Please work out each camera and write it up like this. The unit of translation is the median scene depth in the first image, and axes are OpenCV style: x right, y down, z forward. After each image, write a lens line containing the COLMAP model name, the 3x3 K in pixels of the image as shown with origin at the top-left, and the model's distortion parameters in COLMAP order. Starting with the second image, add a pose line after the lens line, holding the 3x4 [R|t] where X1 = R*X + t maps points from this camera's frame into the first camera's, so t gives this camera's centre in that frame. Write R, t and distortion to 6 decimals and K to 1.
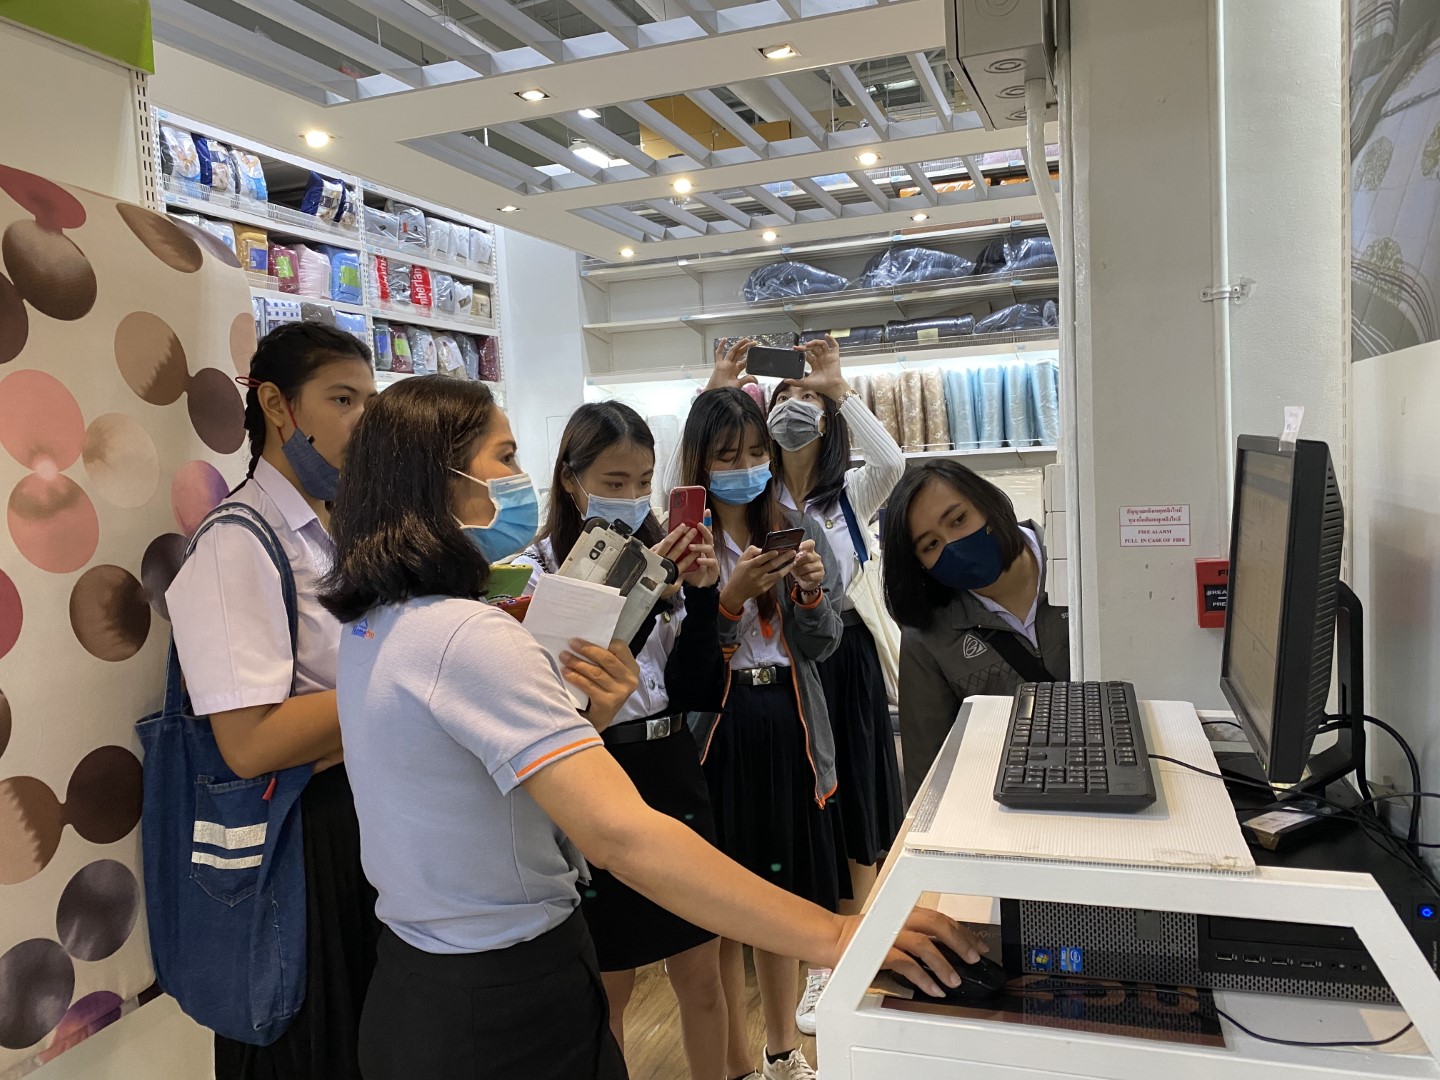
lens RADIAL K [[1097.5, 0, 727.3], [0, 1097.5, 534.4], [0, 0, 1]] dist [0.030385, -0.038967]
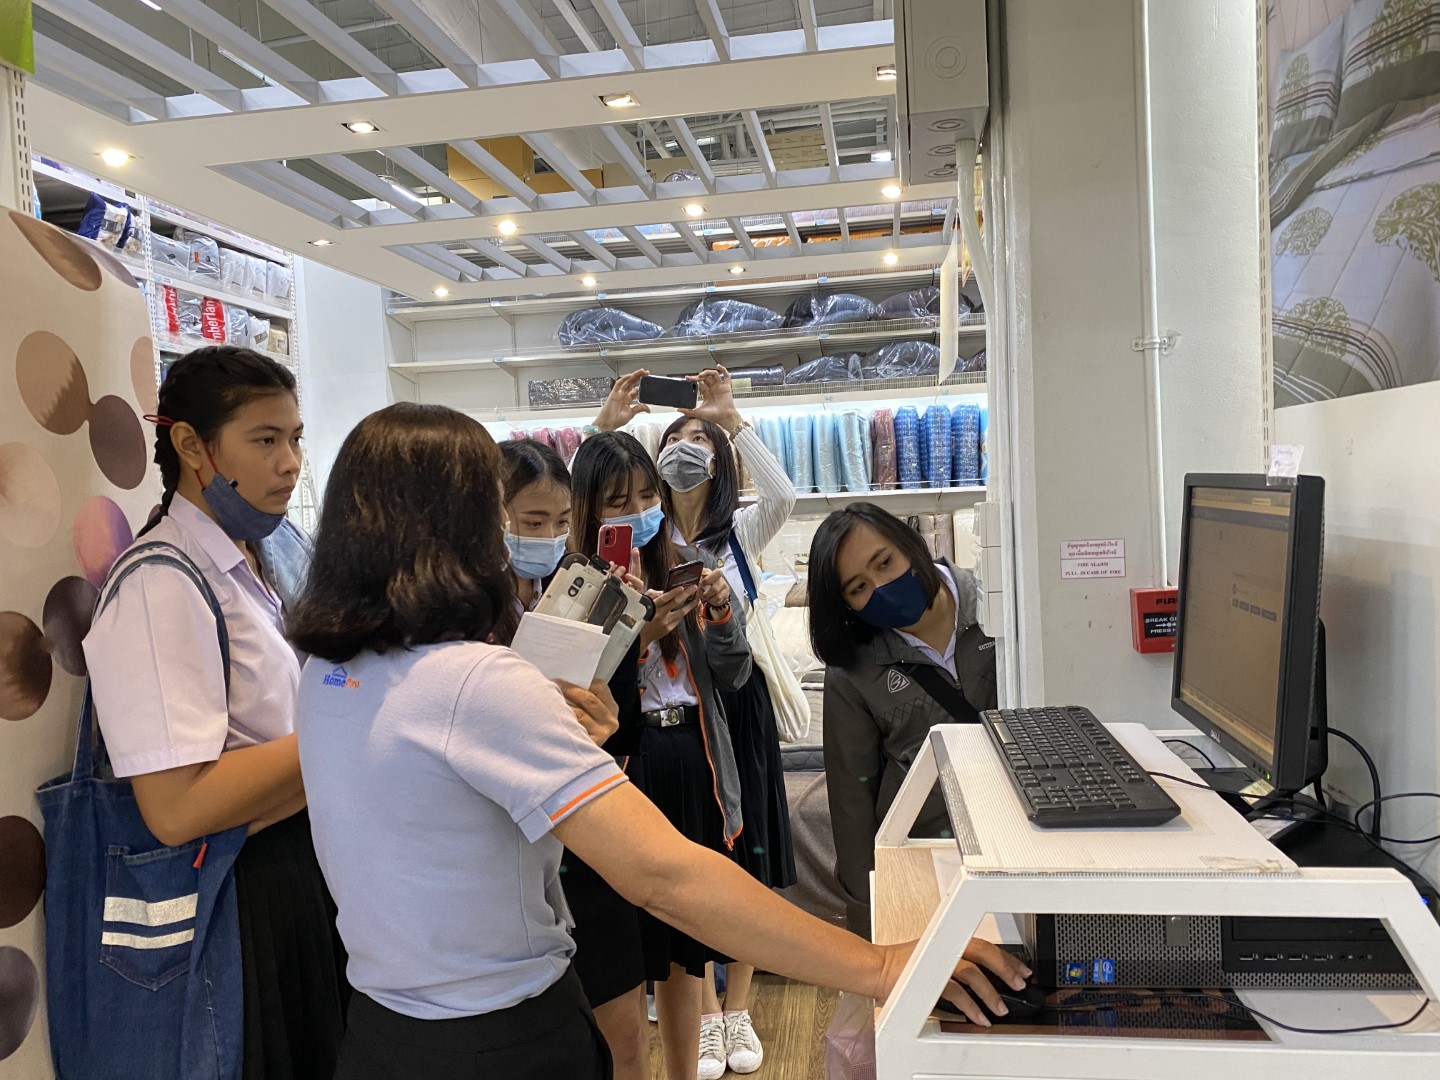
lens RADIAL K [[1097.5, 0, 732.9], [0, 1097.5, 537.1], [0, 0, 1]] dist [0.030385, -0.038967]
pose [[0.983008, -0.003480, 0.183530, -0.139246], [0.010692, 0.999208, -0.038321, 0.007392], [-0.183252, 0.039632, 0.982267, 0.015100]]
